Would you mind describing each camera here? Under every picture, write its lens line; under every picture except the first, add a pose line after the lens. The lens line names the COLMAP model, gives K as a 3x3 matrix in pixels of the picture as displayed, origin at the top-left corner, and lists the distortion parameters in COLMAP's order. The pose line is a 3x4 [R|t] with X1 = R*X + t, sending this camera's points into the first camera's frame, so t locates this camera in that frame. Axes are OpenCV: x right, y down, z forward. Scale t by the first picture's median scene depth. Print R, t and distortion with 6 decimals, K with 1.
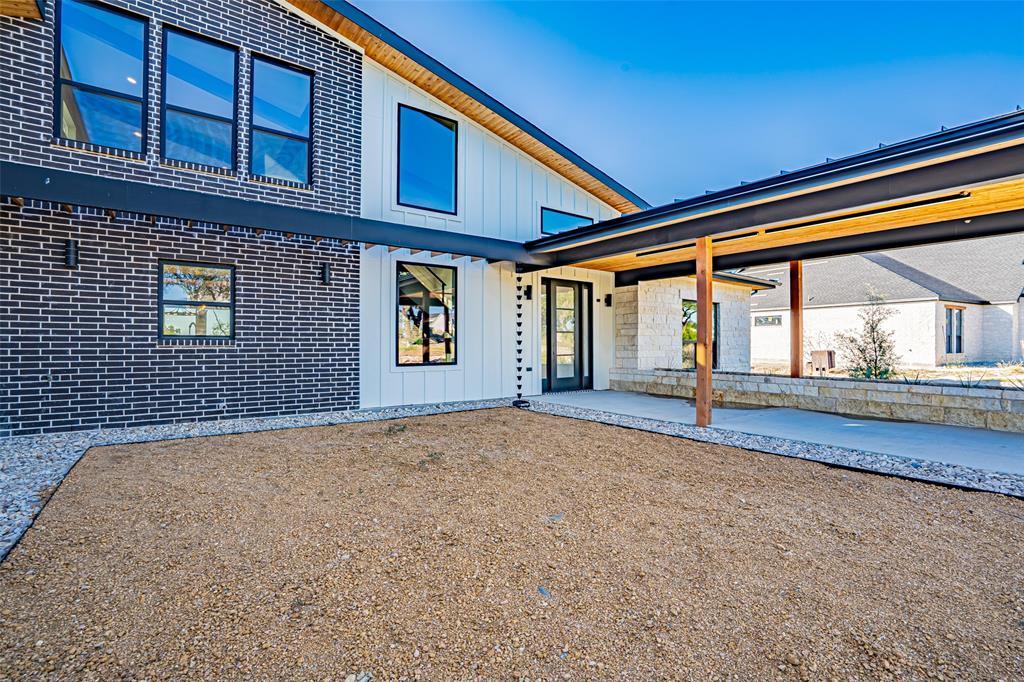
lens RADIAL K [[473.6, 0, 509.3], [0, 473.6, 341.9], [0, 0, 1]] dist [-0.042667, 0.005895]
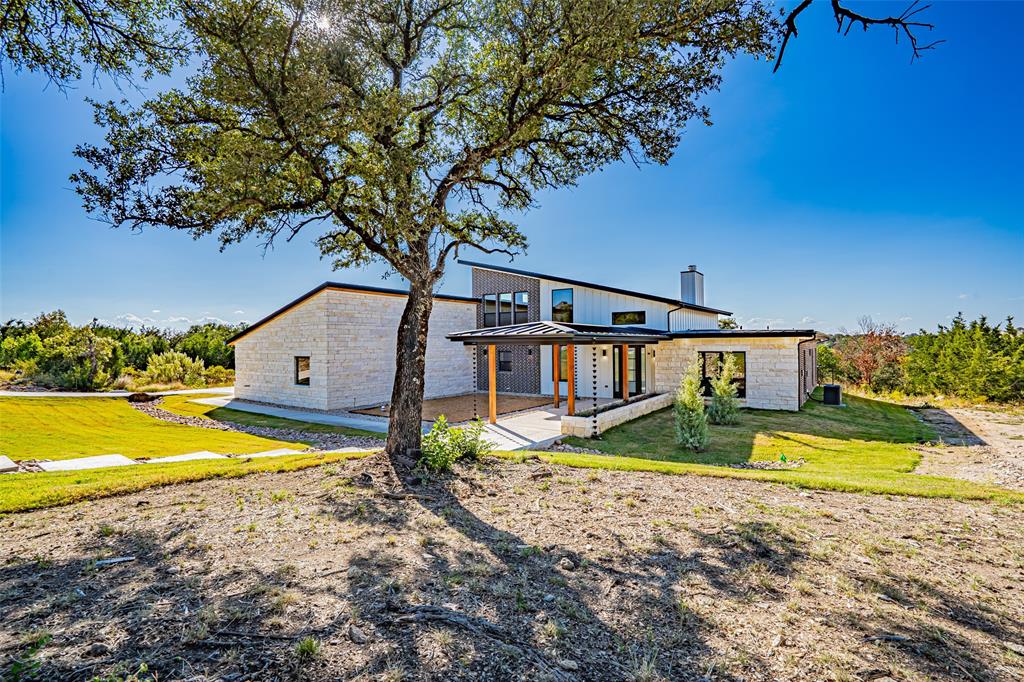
lens RADIAL K [[473.6, 0, 510.7], [0, 473.6, 340.8], [0, 0, 1]] dist [-0.042667, 0.005895]
pose [[0.288931, -0.012383, -0.957270, 2.400308], [0.008646, 0.999909, -0.010325, -0.163397], [0.957311, -0.005294, 0.289011, -0.090661]]
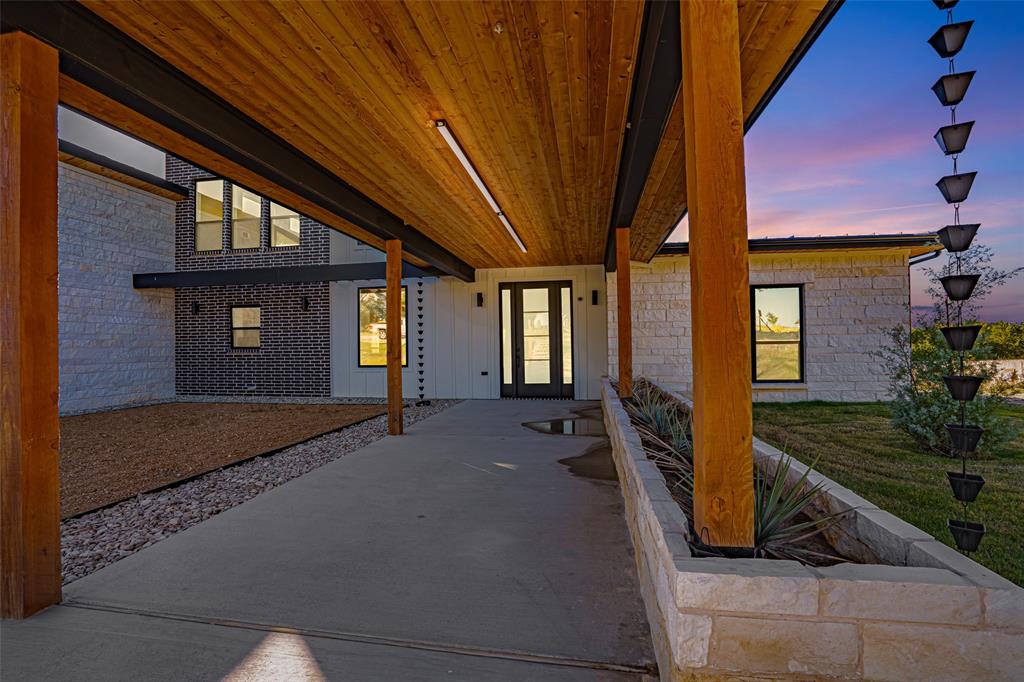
lens RADIAL K [[473.6, 0, 508.8], [0, 473.6, 343.5], [0, 0, 1]] dist [-0.042667, 0.005895]
pose [[0.680475, -0.011570, -0.732680, 0.977157], [0.014160, 0.999896, -0.002638, -0.005487], [0.732634, -0.008580, 0.680568, 0.393870]]
